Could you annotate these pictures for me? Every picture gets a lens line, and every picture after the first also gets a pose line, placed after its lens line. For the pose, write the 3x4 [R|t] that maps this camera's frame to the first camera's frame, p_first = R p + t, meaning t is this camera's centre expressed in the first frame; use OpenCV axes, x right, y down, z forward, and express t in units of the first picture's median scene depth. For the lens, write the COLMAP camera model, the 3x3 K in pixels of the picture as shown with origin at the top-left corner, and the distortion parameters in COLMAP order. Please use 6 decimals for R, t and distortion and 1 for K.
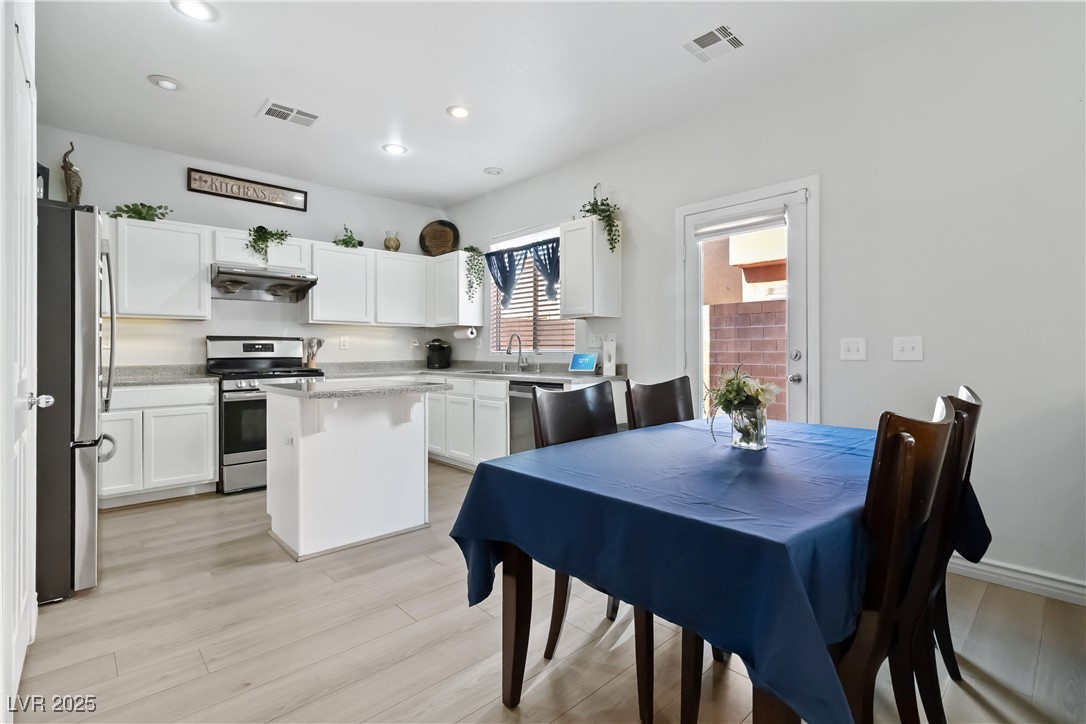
lens RADIAL K [[506.8, 0, 540.3], [0, 506.8, 351.3], [0, 0, 1]] dist [0.004523, 0.000868]
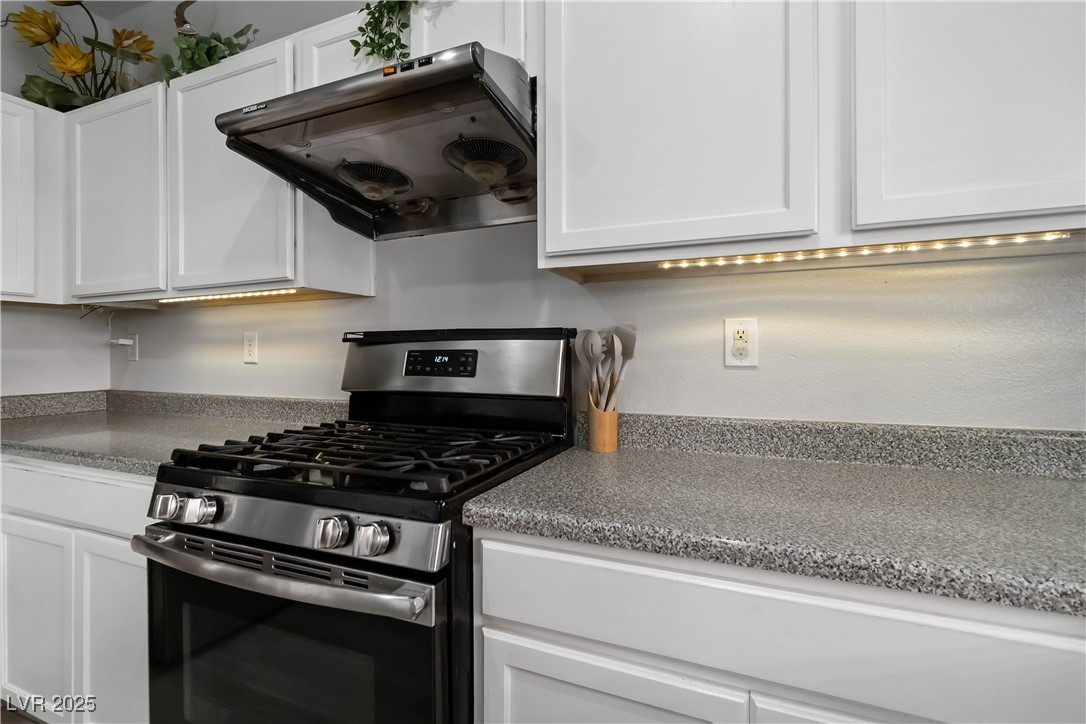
lens RADIAL K [[506.8, 0, 536.3], [0, 506.8, 355.2], [0, 0, 1]] dist [0.004523, 0.000868]
pose [[0.405918, 0.006433, -0.913887, -0.232744], [0.002108, 0.999966, 0.007975, -0.015056], [0.913907, -0.005164, 0.405891, 0.948583]]
